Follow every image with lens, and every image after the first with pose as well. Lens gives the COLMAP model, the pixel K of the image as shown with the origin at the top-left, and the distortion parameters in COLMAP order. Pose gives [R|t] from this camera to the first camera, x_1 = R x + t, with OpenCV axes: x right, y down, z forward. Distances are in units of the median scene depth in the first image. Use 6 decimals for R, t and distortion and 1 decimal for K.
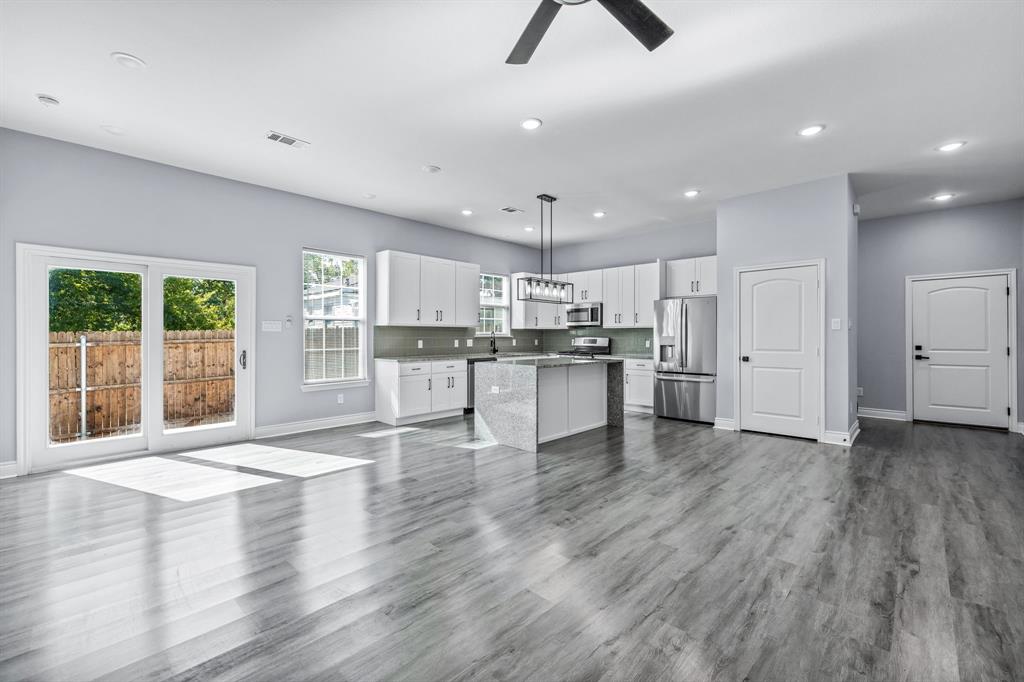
lens RADIAL K [[432.7, 0, 508.3], [0, 432.7, 340.0], [0, 0, 1]] dist [0.000357, -0.000083]
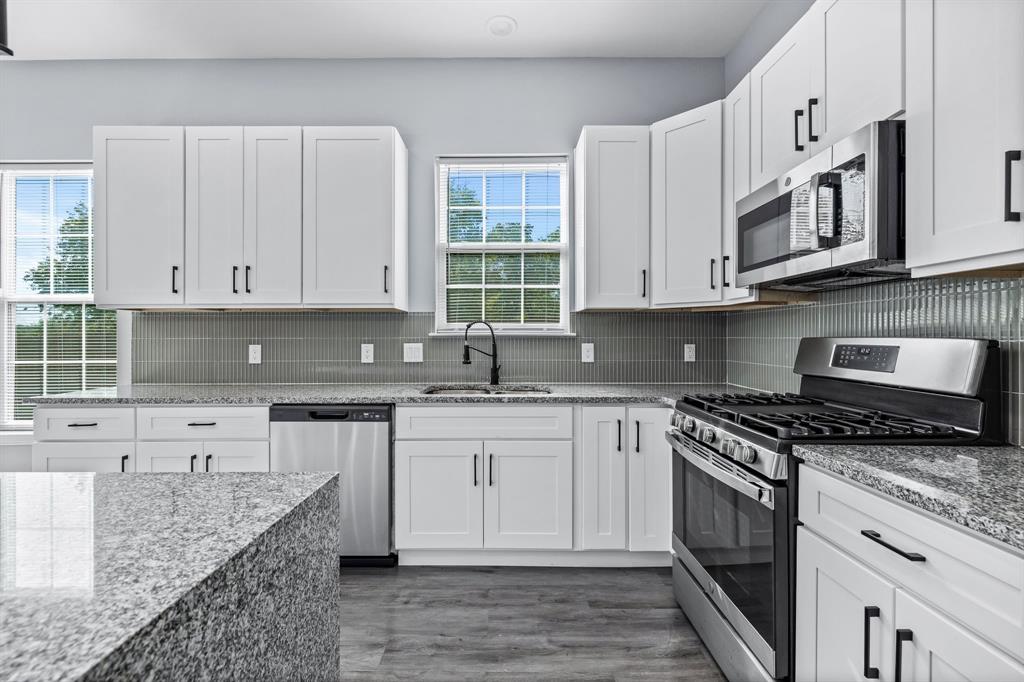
lens RADIAL K [[432.7, 0, 508.3], [0, 432.7, 340.0], [0, 0, 1]] dist [0.000357, -0.000083]
pose [[0.691293, 0.002930, -0.722569, 0.228431], [-0.002473, 0.999996, 0.001688, -0.004434], [0.722570, 0.000620, 0.691297, 0.771645]]
